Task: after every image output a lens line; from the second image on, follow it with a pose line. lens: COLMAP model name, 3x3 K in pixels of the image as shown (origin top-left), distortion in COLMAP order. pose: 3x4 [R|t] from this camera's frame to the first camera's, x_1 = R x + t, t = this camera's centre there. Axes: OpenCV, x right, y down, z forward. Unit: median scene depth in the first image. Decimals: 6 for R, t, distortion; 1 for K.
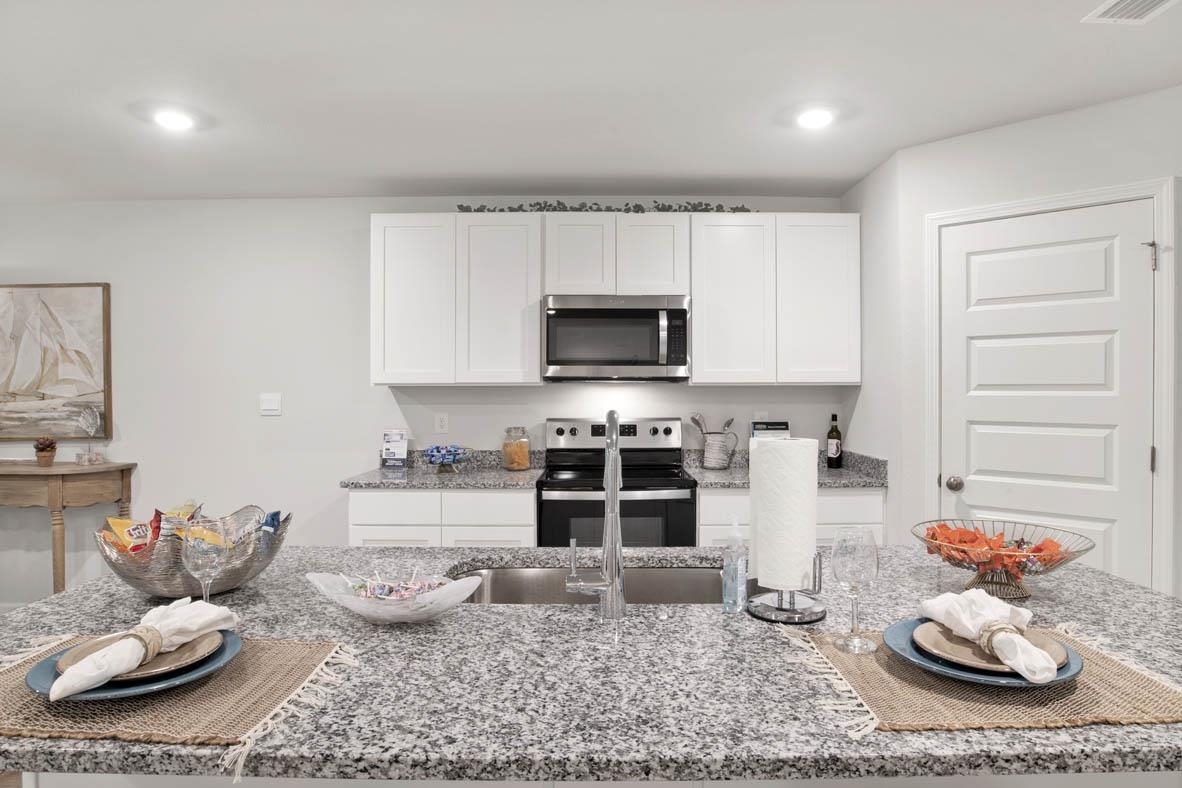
lens RADIAL K [[747.7, 0, 591.0], [0, 747.7, 394.0], [0, 0, 1]] dist [-0.002642, -0.000530]
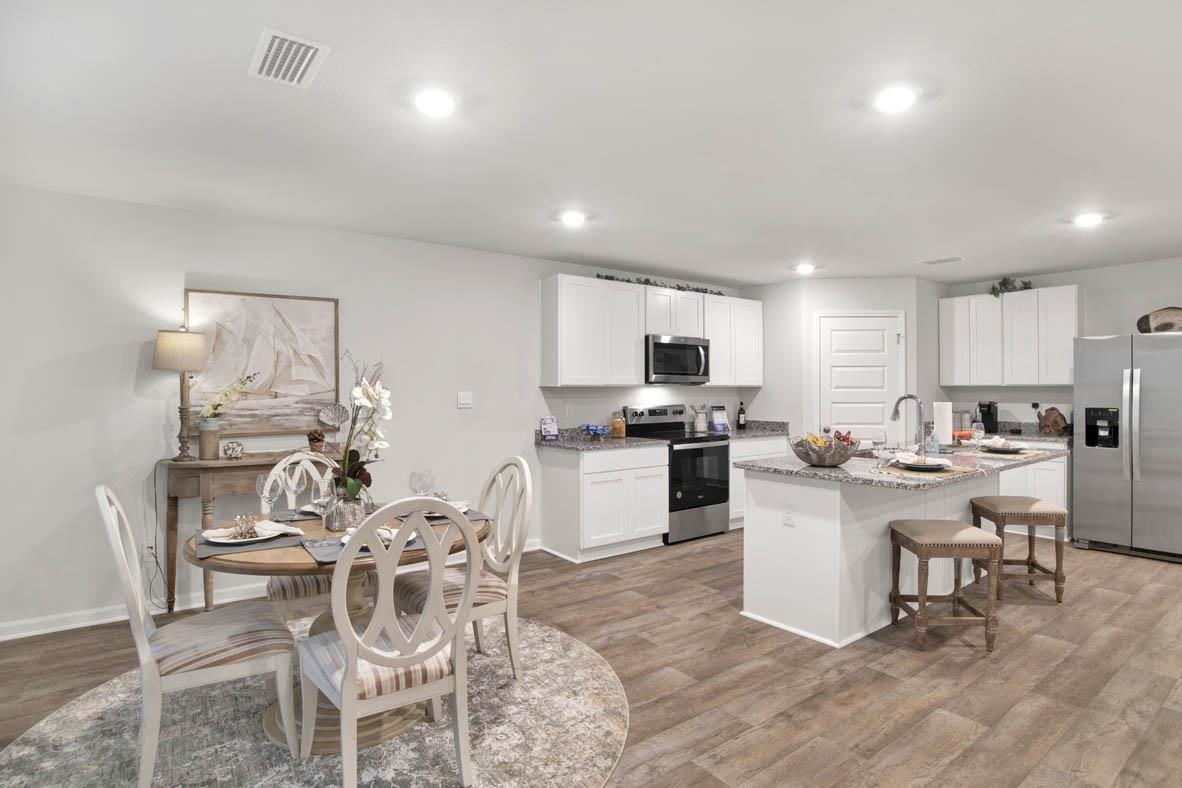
lens RADIAL K [[613.5, 0, 591.0], [0, 613.5, 394.0], [0, 0, 1]] dist [-0.022766, -0.000026]
pose [[0.779554, -0.004625, 0.626318, -0.952288], [0.005281, 0.999986, 0.000812, 0.003554], [-0.626312, 0.002675, 0.779568, -0.009626]]
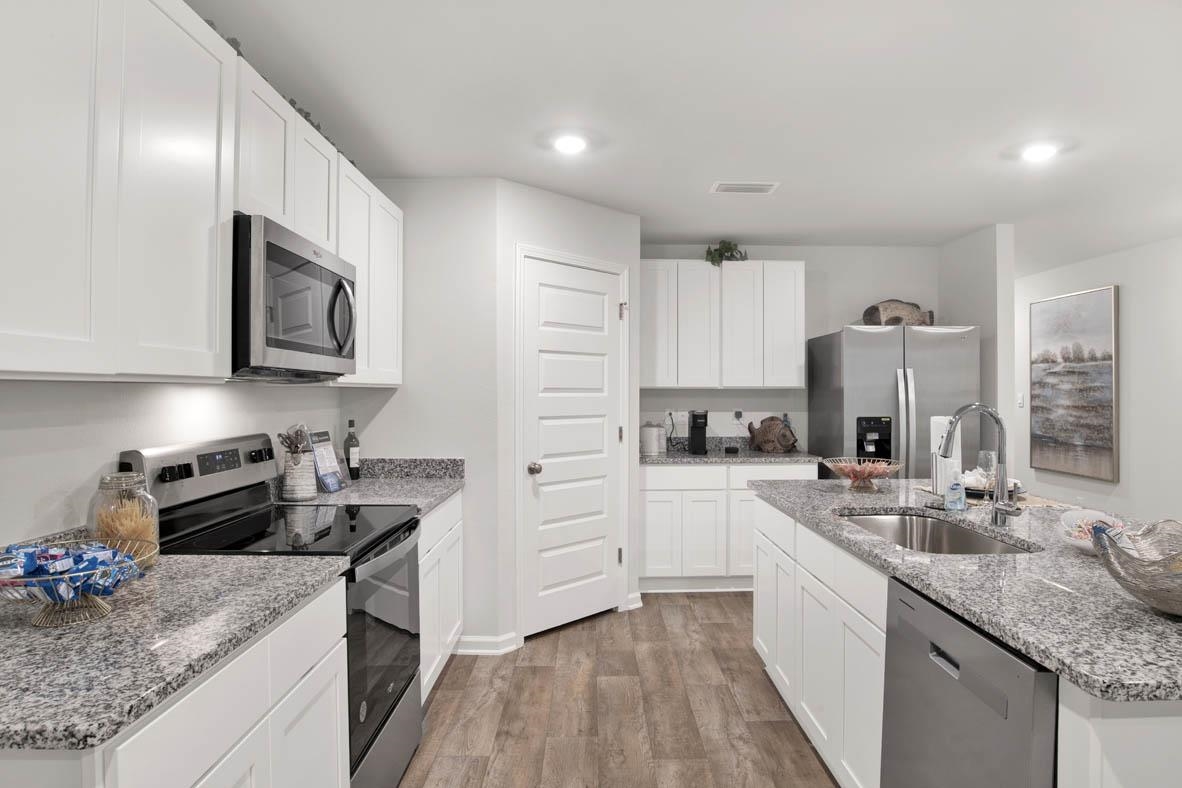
lens RADIAL K [[680.7, 0, 591.0], [0, 680.7, 394.0], [0, 0, 1]] dist [-0.062129, 0.000487]
pose [[-0.027007, 0.002833, 0.999631, -0.480714], [0.009637, 0.999950, -0.002574, 0.000750], [-0.999589, 0.009564, -0.027033, 0.708994]]
